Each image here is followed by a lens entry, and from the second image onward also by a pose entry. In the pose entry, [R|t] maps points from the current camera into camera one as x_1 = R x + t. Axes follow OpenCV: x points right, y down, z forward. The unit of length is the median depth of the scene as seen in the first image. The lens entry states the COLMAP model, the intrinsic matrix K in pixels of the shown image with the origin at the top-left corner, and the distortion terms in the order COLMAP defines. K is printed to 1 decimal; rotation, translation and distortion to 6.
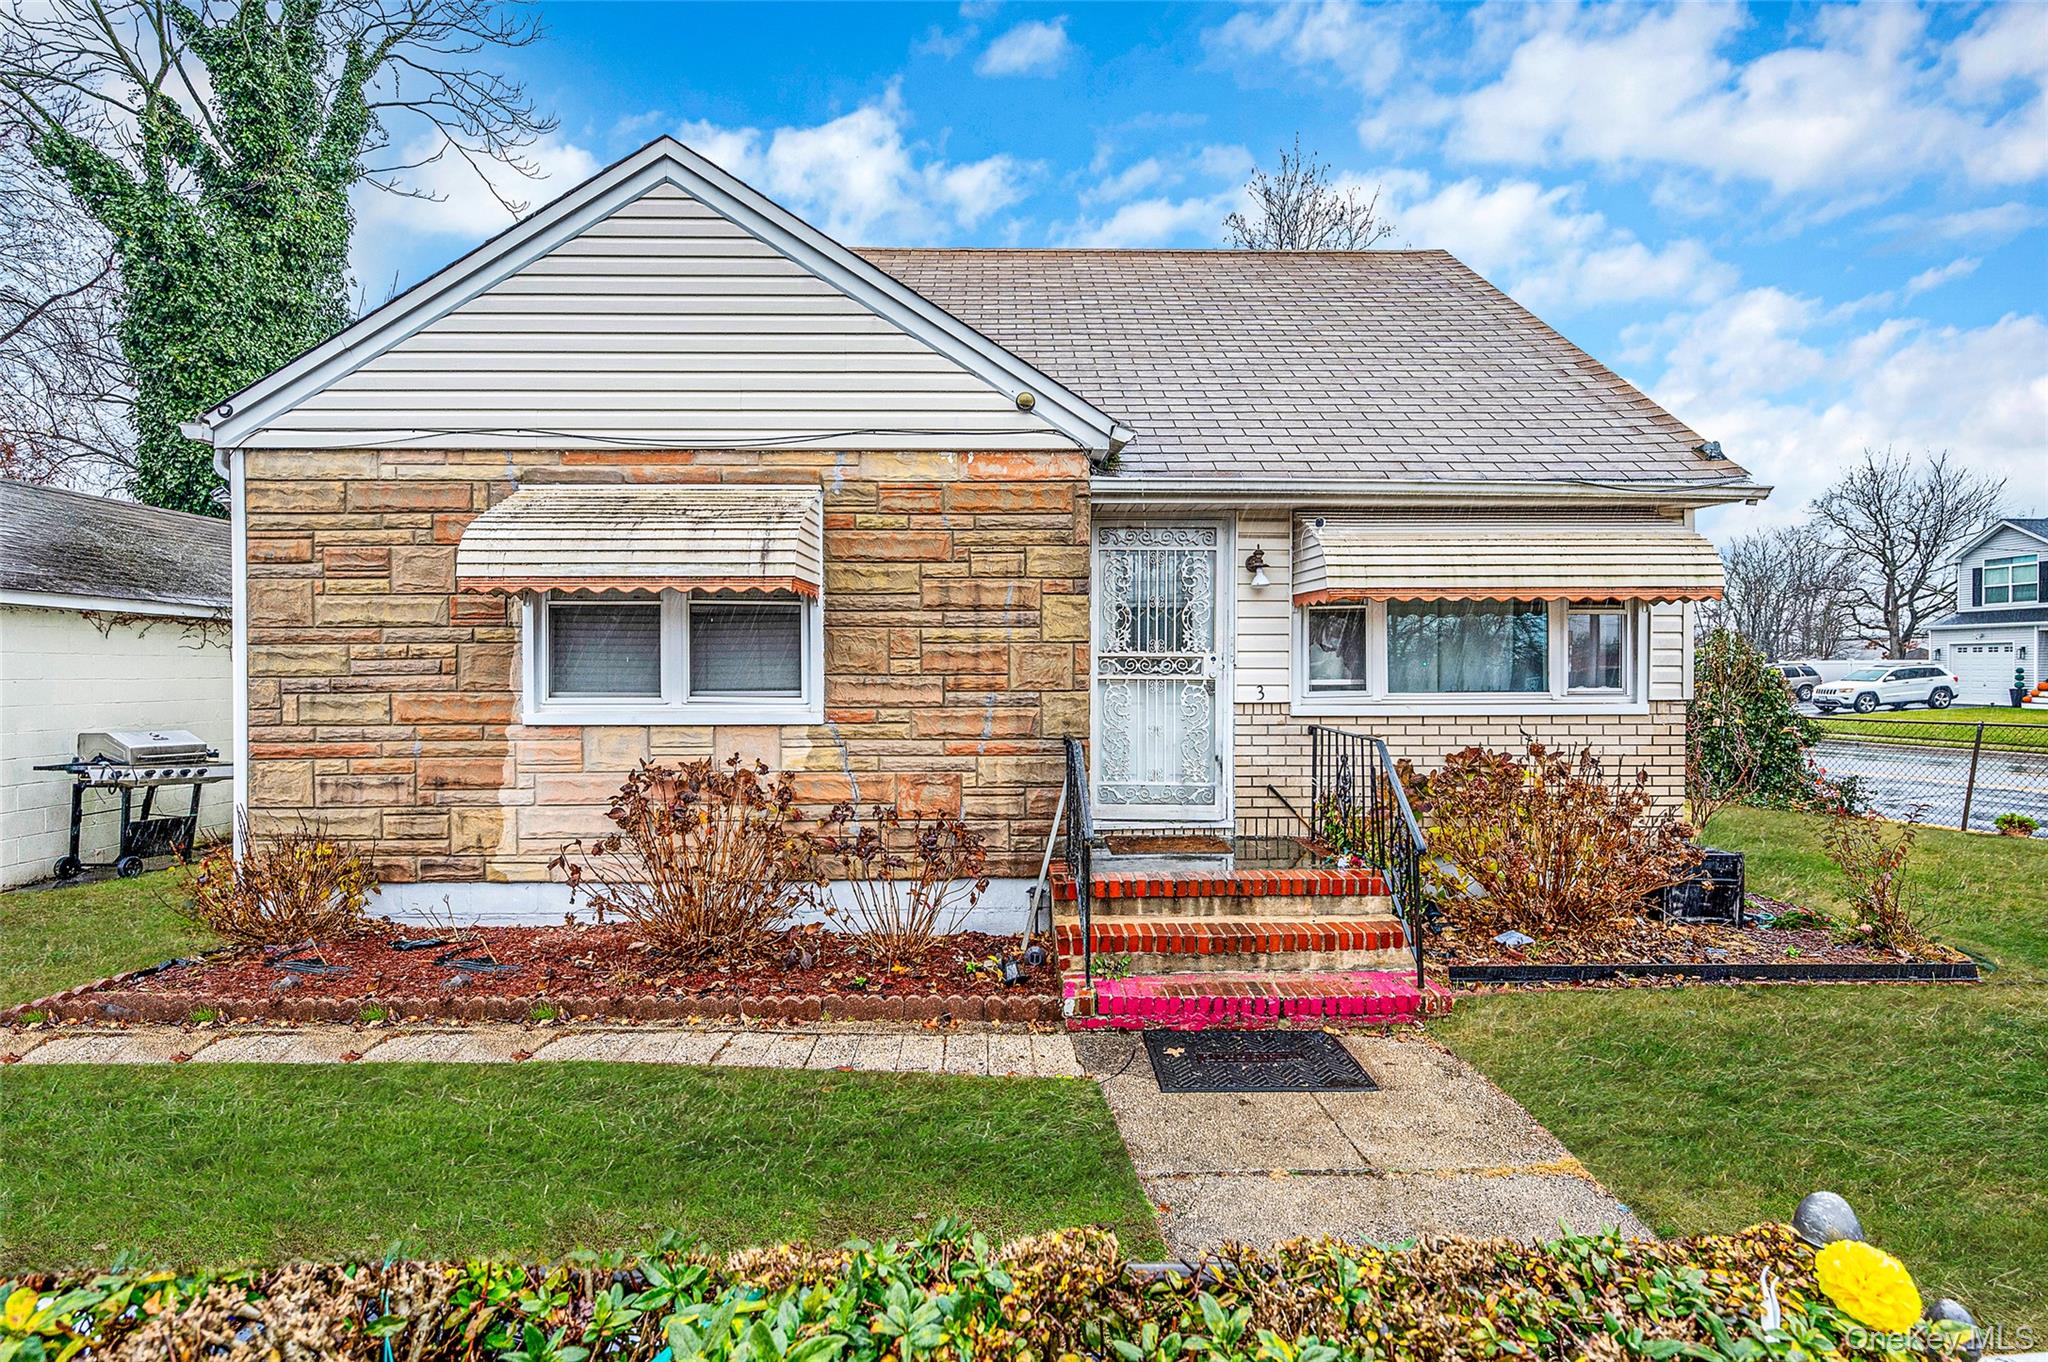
lens RADIAL K [[921.0, 0, 1028.0], [0, 921.0, 677.9], [0, 0, 1]] dist [-0.004744, 0.004102]
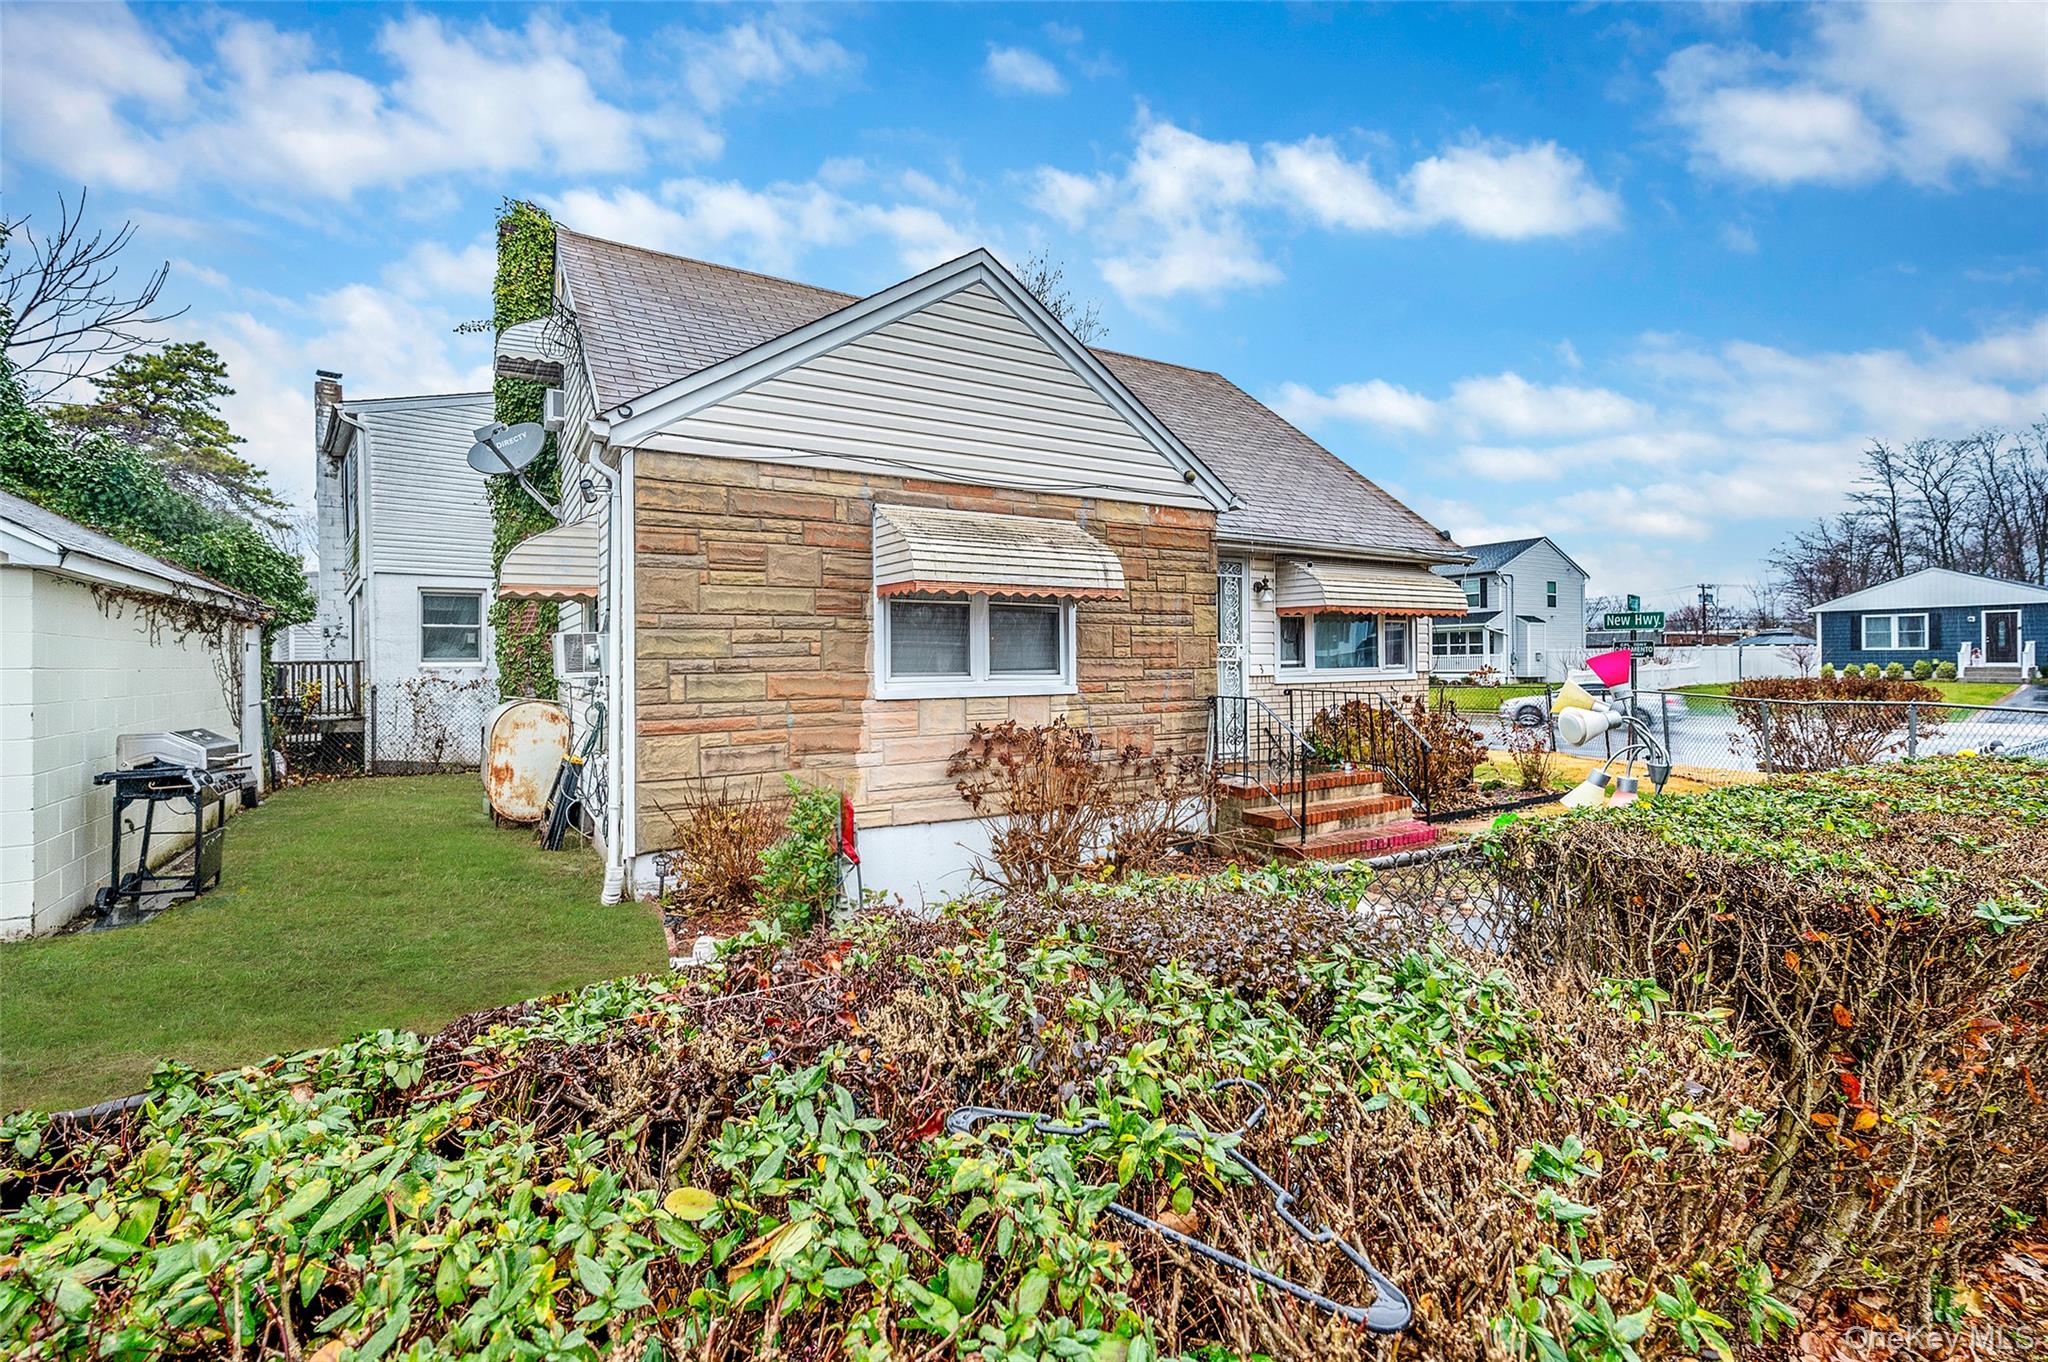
lens RADIAL K [[890.5, 0, 1024.5], [0, 890.5, 665.0], [0, 0, 1]] dist [0.000959, 0.003502]
pose [[0.863587, -0.006238, 0.504162, -0.967393], [0.010287, 0.999933, -0.005248, 0.013929], [-0.504096, 0.009718, 0.863593, -0.123576]]
